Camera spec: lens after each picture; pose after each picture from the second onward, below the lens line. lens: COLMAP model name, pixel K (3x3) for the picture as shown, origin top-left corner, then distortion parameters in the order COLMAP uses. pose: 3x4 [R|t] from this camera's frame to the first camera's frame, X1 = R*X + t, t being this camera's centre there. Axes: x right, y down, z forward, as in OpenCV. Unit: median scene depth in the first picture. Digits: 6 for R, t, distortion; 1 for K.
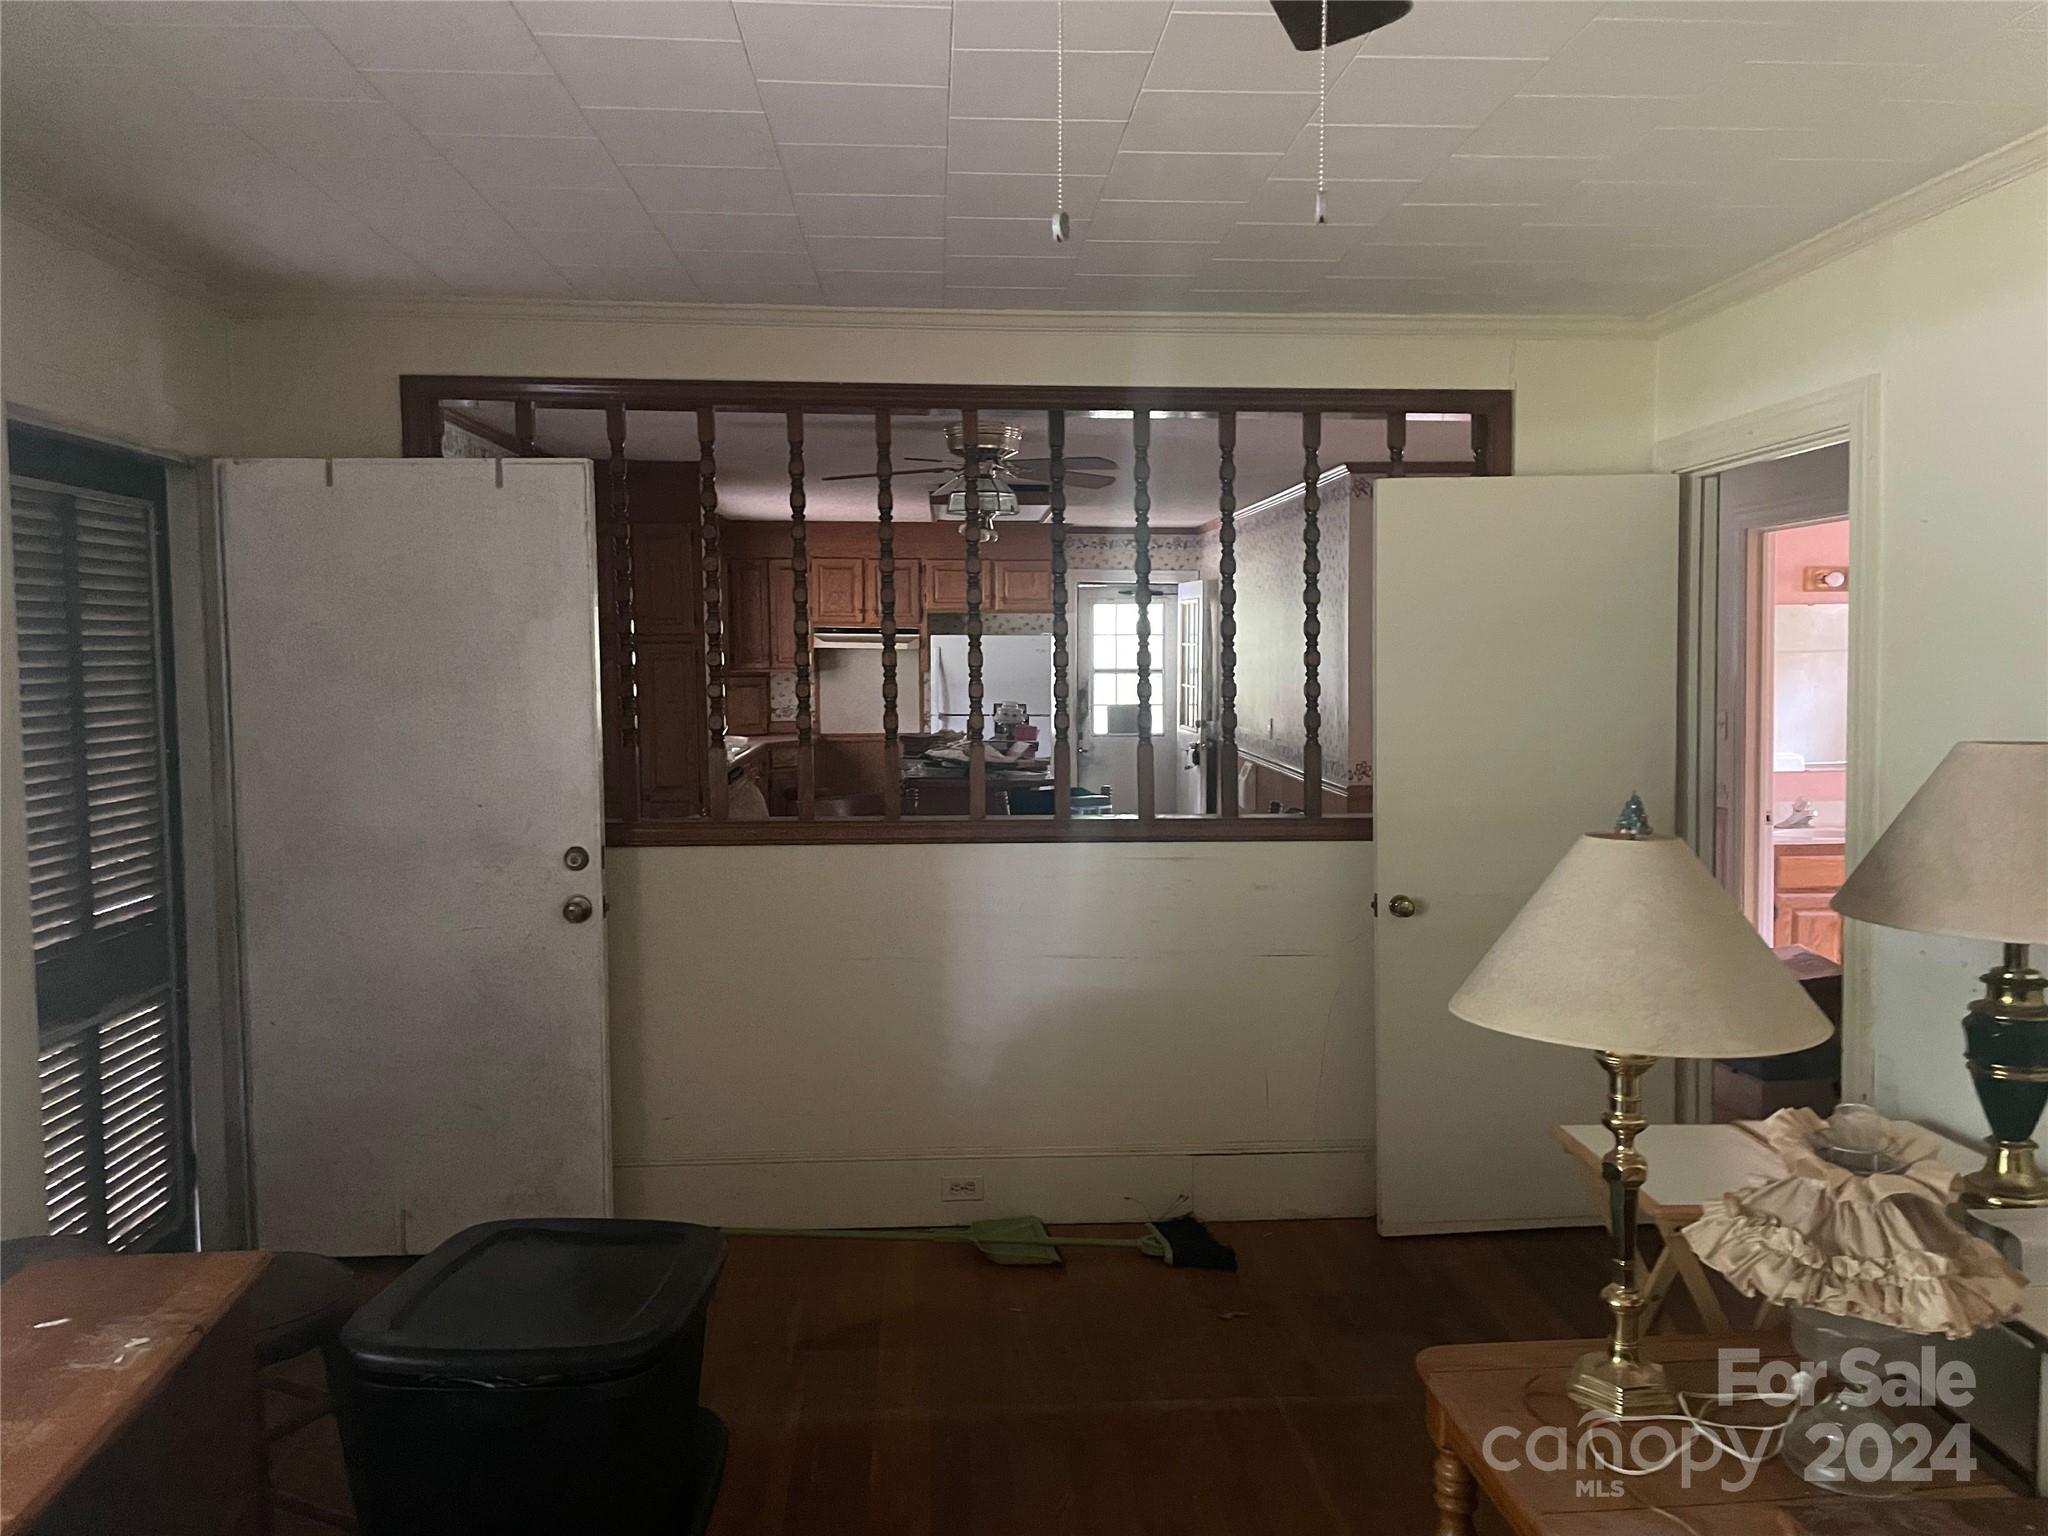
lens RADIAL K [[1541.6, 0, 1028.3], [0, 1541.6, 758.7], [0, 0, 1]] dist [0.052082, -0.056757]
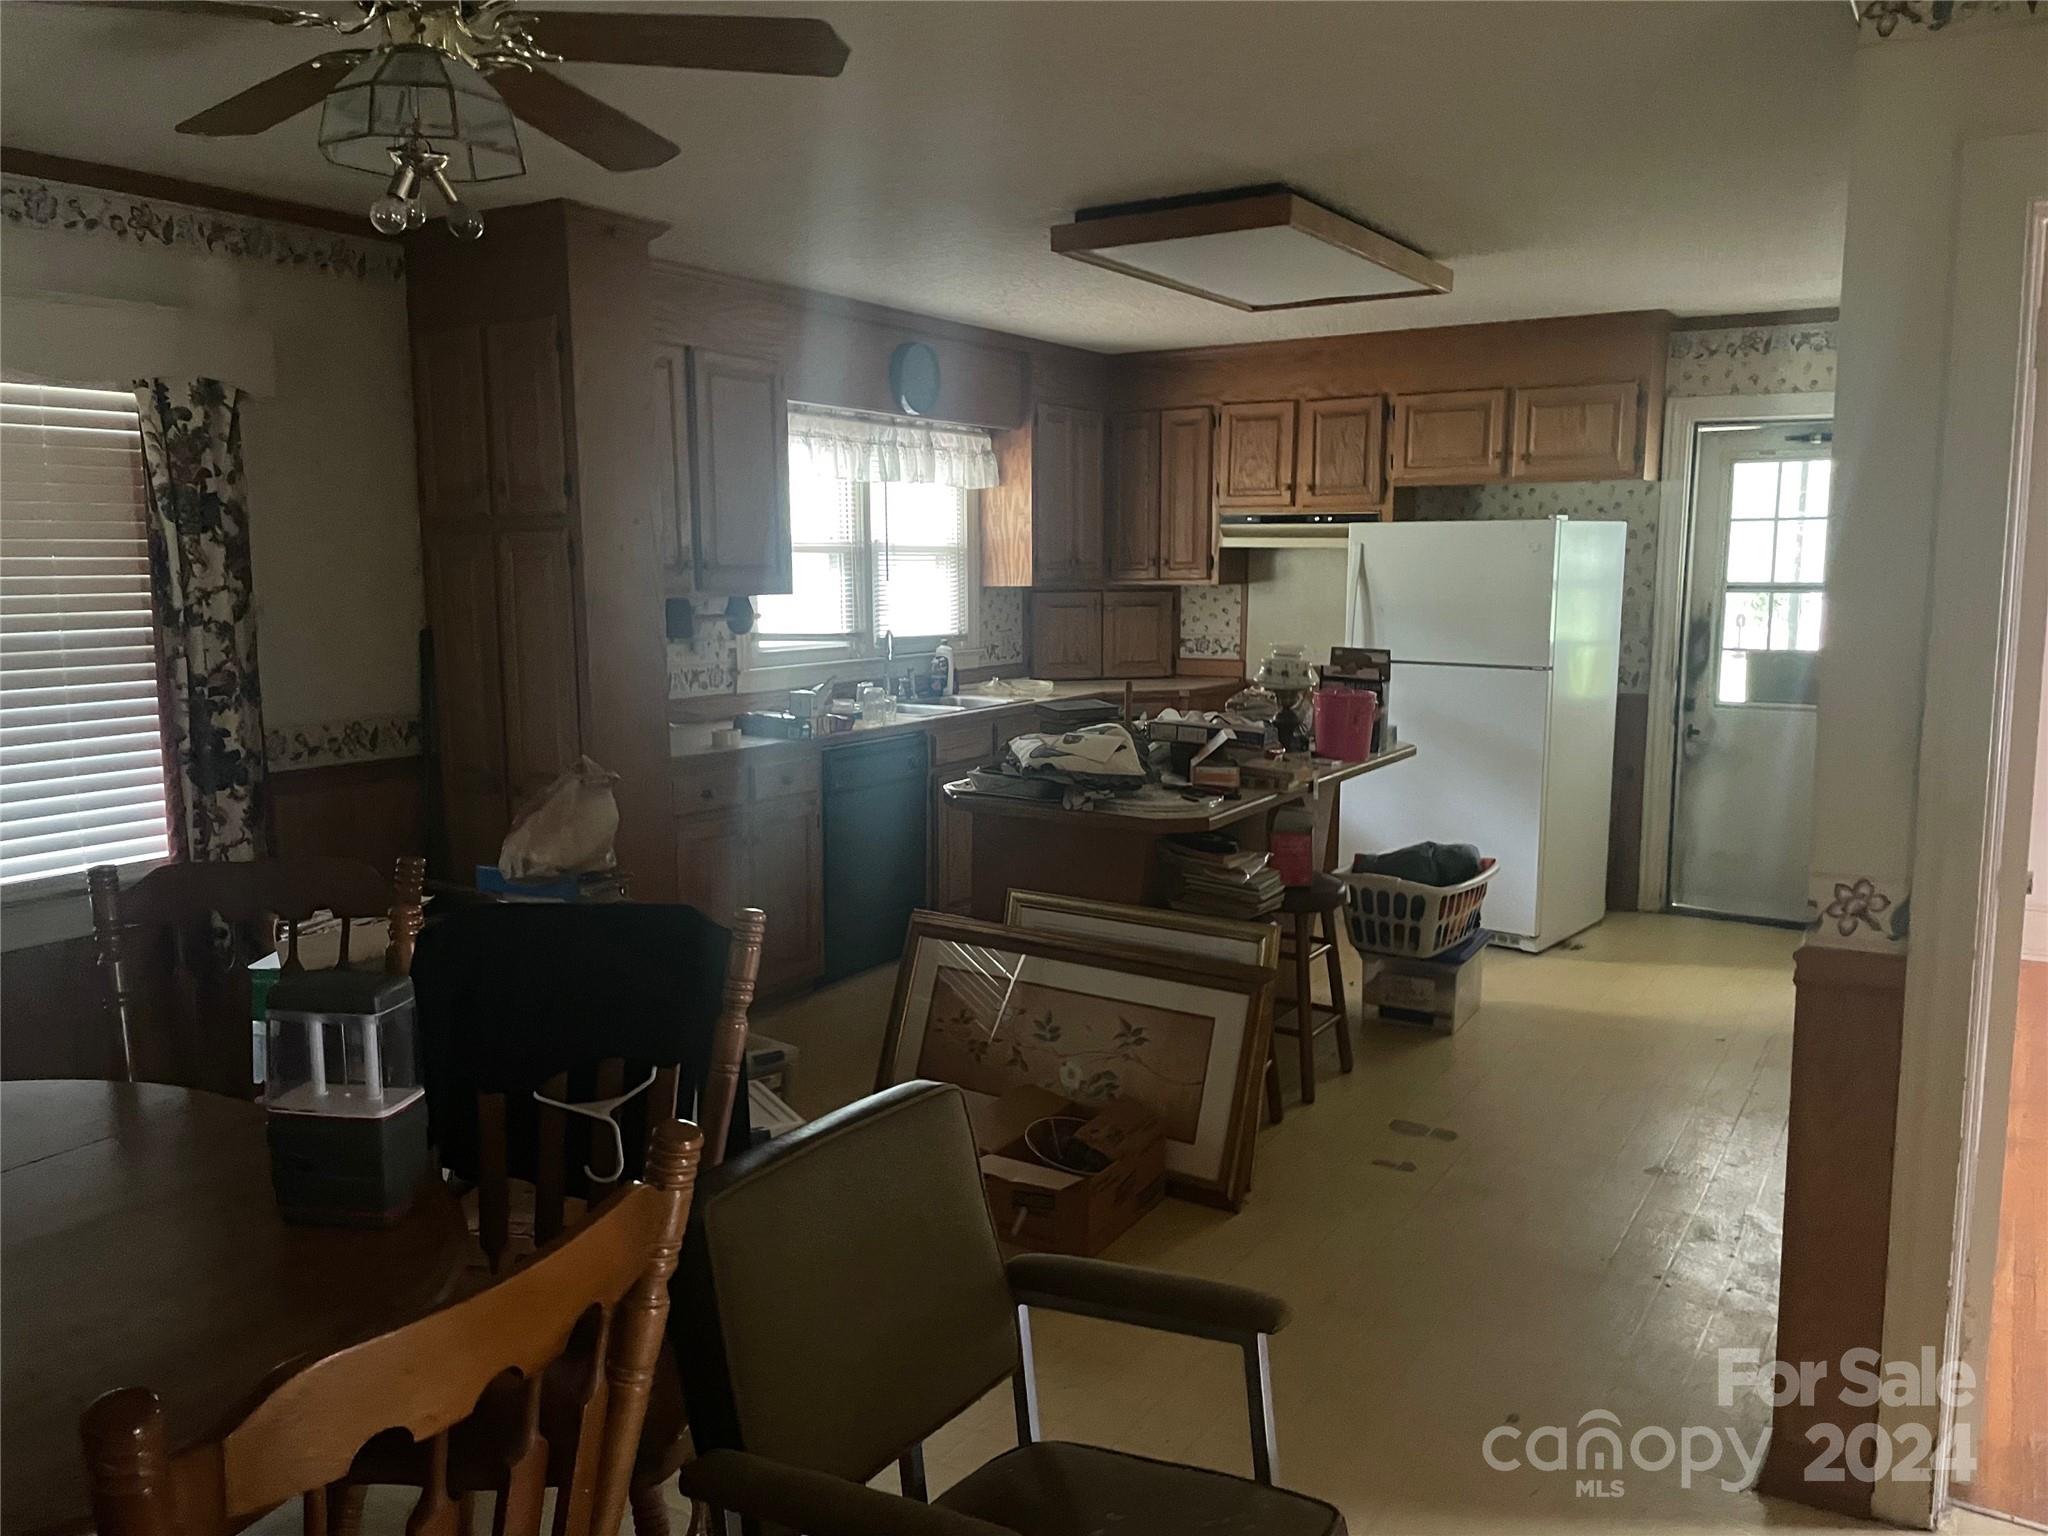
lens RADIAL K [[1541.6, 0, 1015.5], [0, 1541.6, 774.5], [0, 0, 1]] dist [0.052082, -0.056757]
pose [[0.798589, 0.083028, -0.596123, 0.178508], [-0.043971, 0.995841, 0.079796, -0.024056], [0.600269, -0.037512, 0.798918, 0.414544]]
